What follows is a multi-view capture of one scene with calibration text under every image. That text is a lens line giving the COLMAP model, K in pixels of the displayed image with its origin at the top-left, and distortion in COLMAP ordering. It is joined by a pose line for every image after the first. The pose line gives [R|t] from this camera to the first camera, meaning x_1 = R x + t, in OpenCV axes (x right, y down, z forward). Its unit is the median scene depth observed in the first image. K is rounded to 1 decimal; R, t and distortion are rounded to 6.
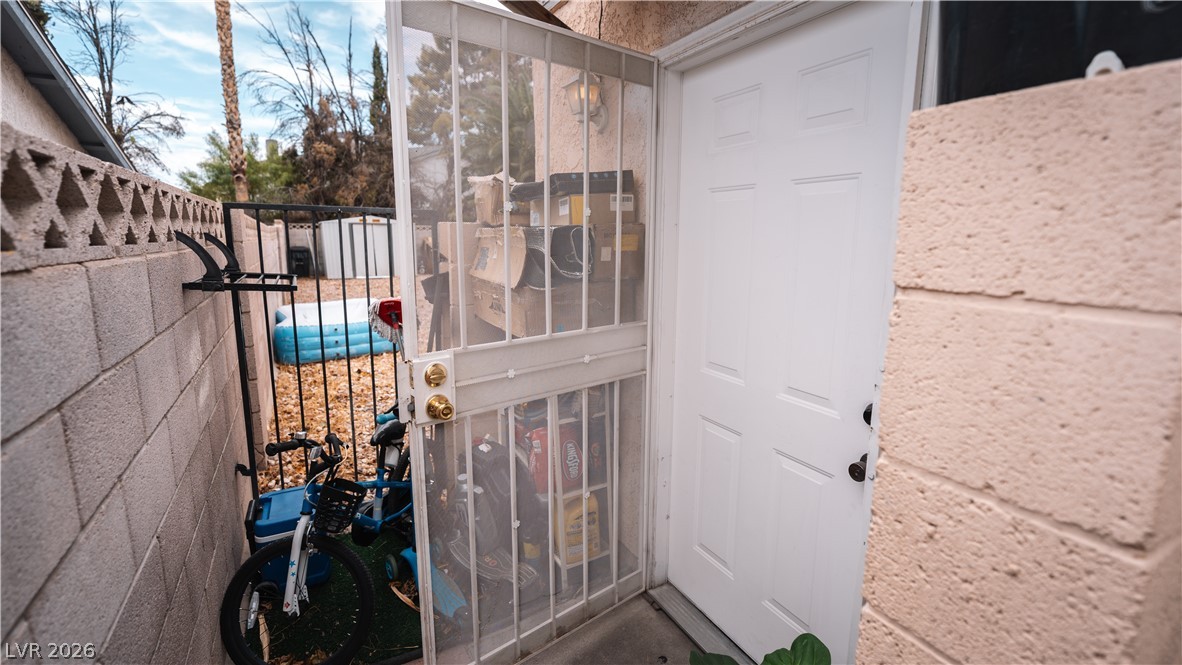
lens RADIAL K [[538.6, 0, 586.6], [0, 538.6, 329.6], [0, 0, 1]] dist [-0.007694, 0.000779]
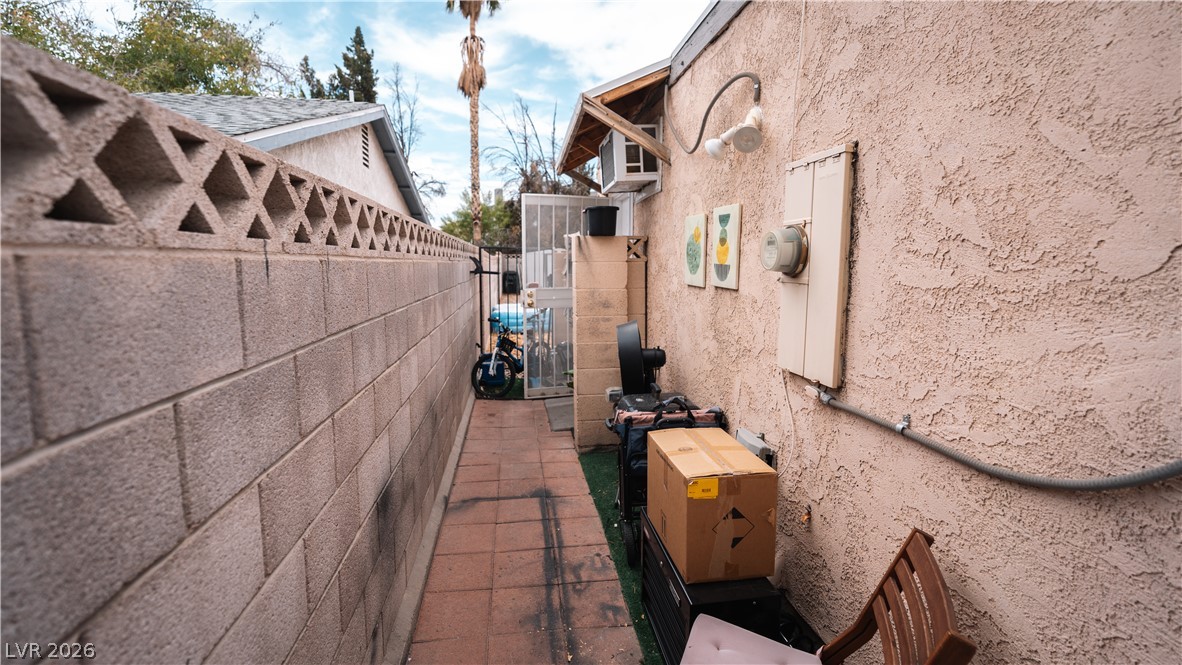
lens RADIAL K [[538.6, 0, 586.6], [0, 538.6, 329.6], [0, 0, 1]] dist [-0.007694, 0.000779]
pose [[0.937522, 0.037986, -0.345846, 0.127550], [-0.056237, 0.997496, -0.042887, 0.043218], [0.343351, 0.059657, 0.937311, -0.215080]]
